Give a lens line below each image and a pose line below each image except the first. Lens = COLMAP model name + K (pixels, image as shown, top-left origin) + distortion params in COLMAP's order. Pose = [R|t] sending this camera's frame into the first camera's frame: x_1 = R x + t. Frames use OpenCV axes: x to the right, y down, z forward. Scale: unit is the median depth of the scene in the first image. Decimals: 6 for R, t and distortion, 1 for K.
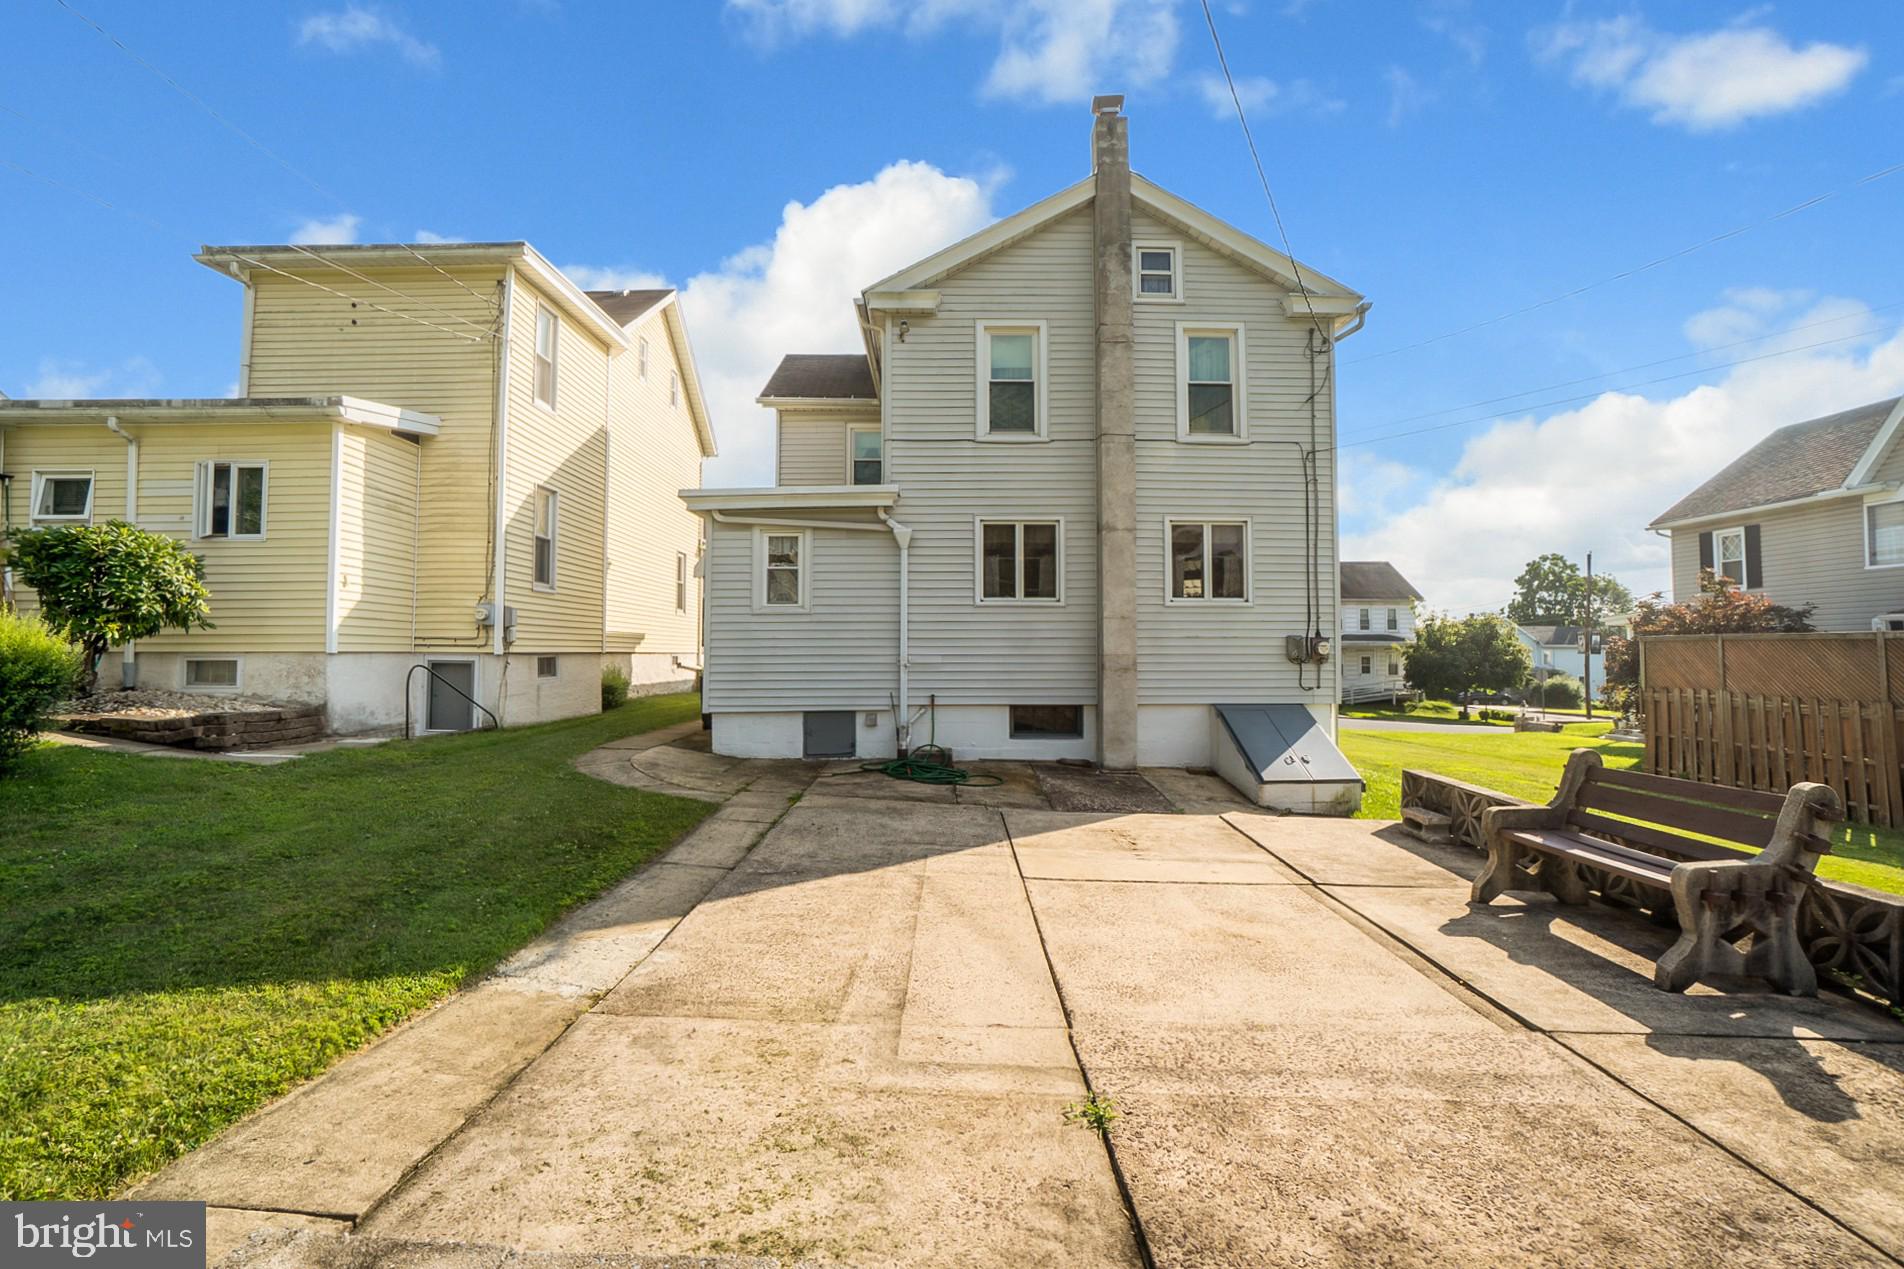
lens RADIAL K [[844.8, 0, 937.0], [0, 844.8, 627.3], [0, 0, 1]] dist [-0.049584, 0.012638]
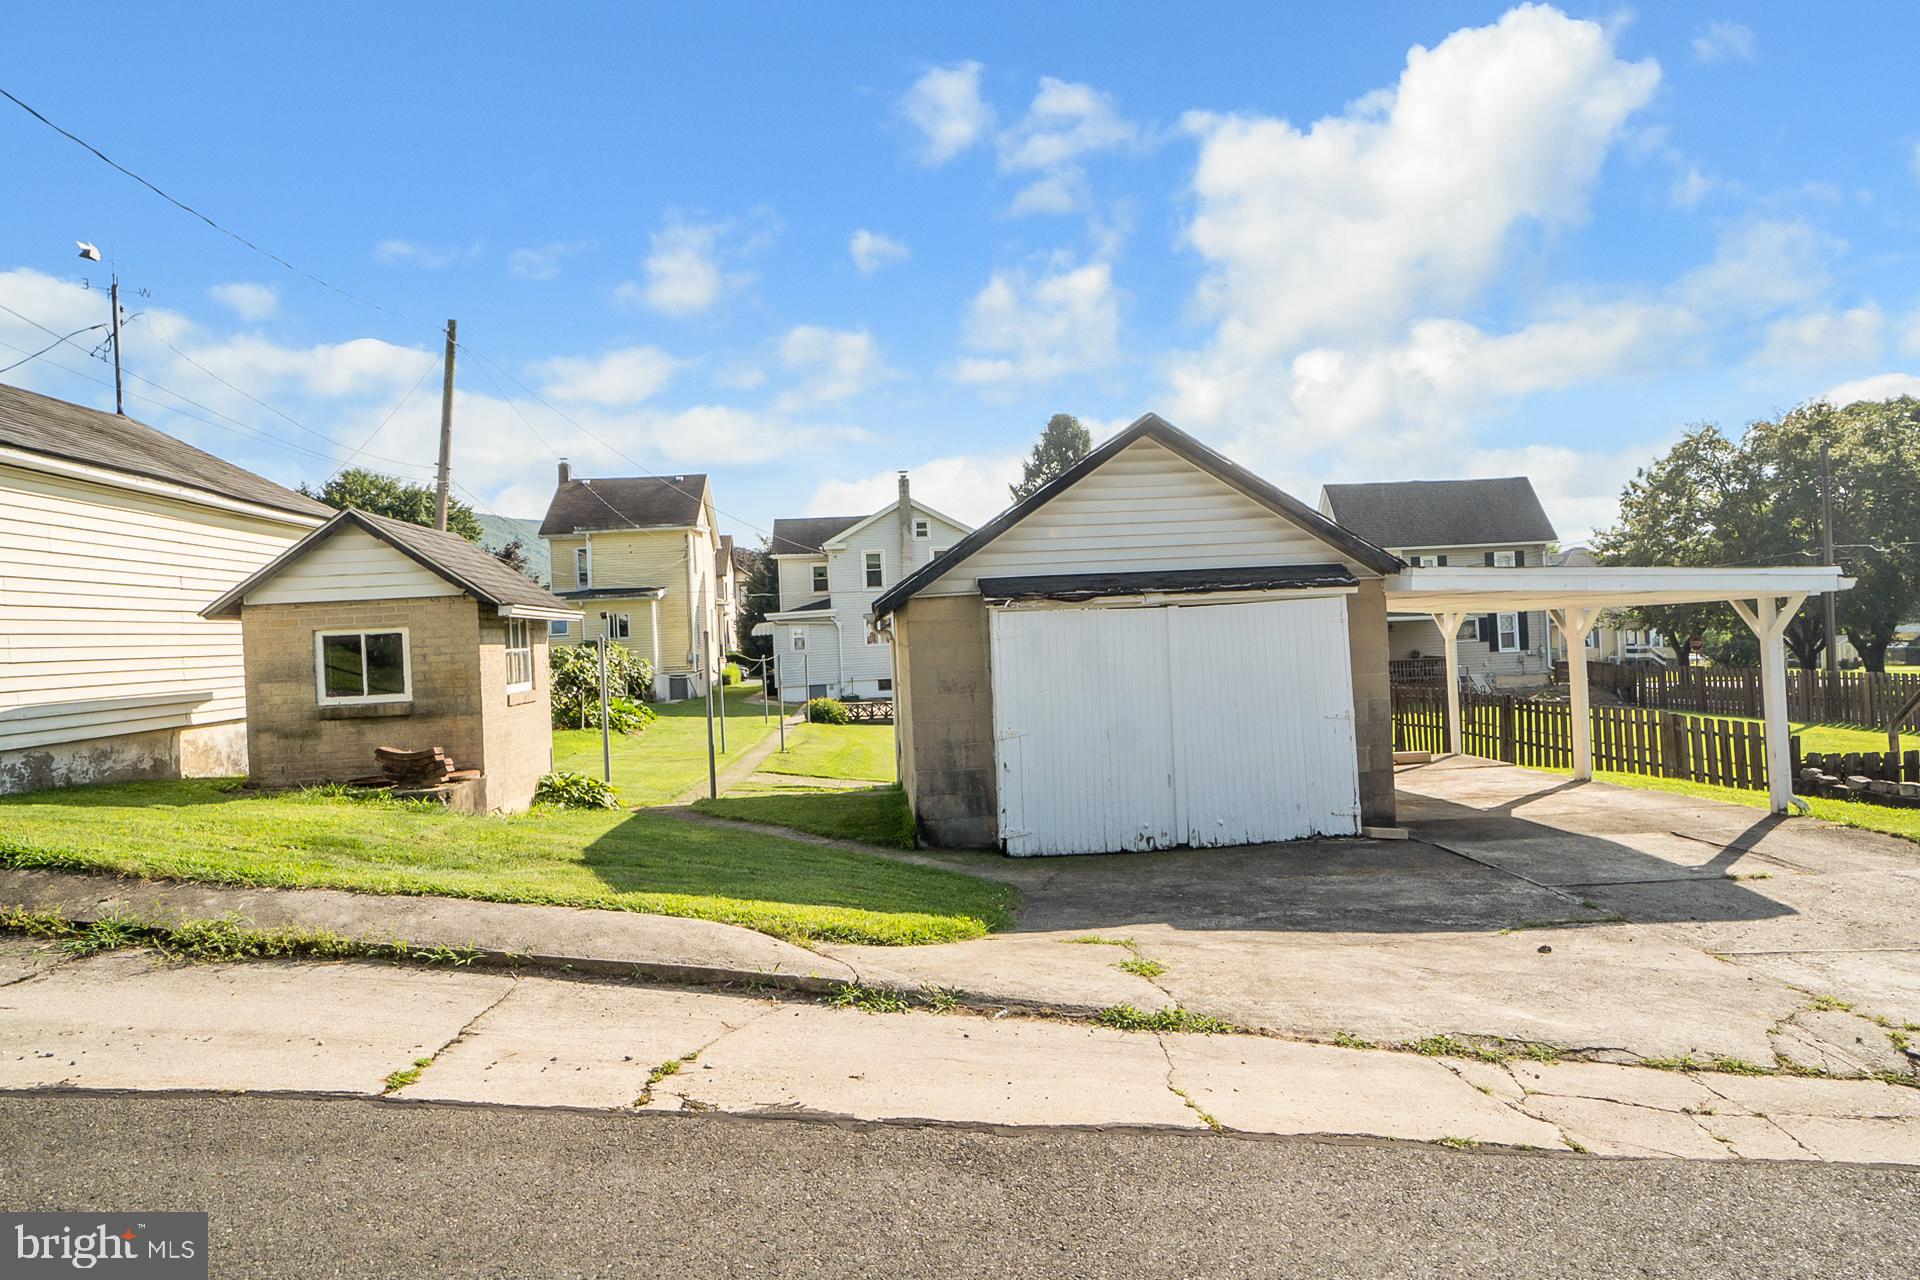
lens RADIAL K [[1155.1, 0, 960.5], [0, 1155.1, 637.8], [0, 0, 1]] dist [0.000829, -0.001341]
pose [[0.995679, -0.047972, 0.079505, 0.058672], [0.045005, 0.998237, 0.038701, -0.199175], [-0.081221, -0.034956, 0.996083, -3.077987]]
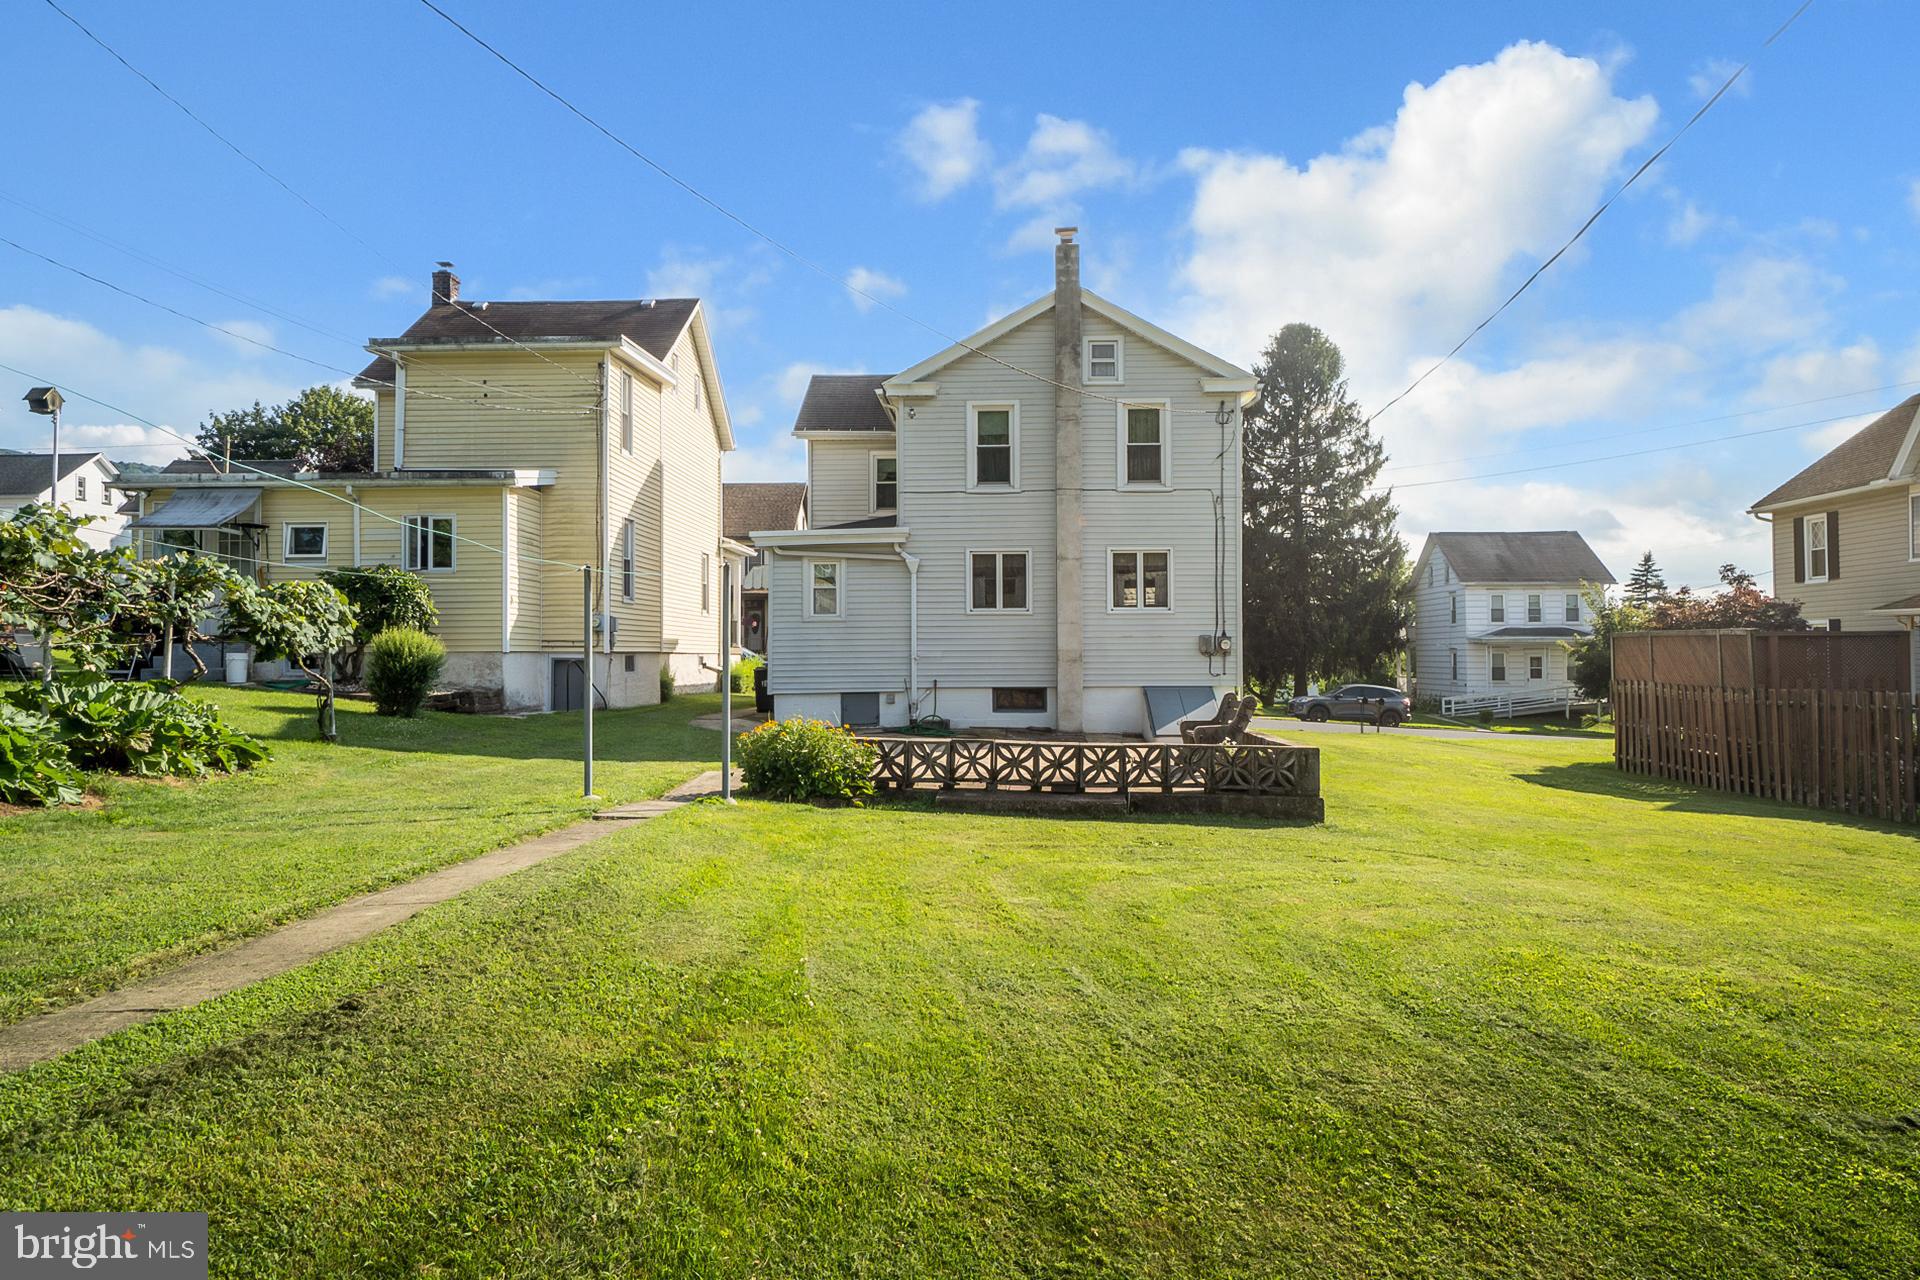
lens RADIAL K [[1298.6, 0, 954.9], [0, 1298.6, 641.7], [0, 0, 1]] dist [0.005893, -0.000085]
pose [[0.999242, -0.006125, -0.038450, 0.105514], [0.006814, 0.999818, 0.017807, -0.018823], [0.038334, -0.018055, 0.999102, -1.076997]]
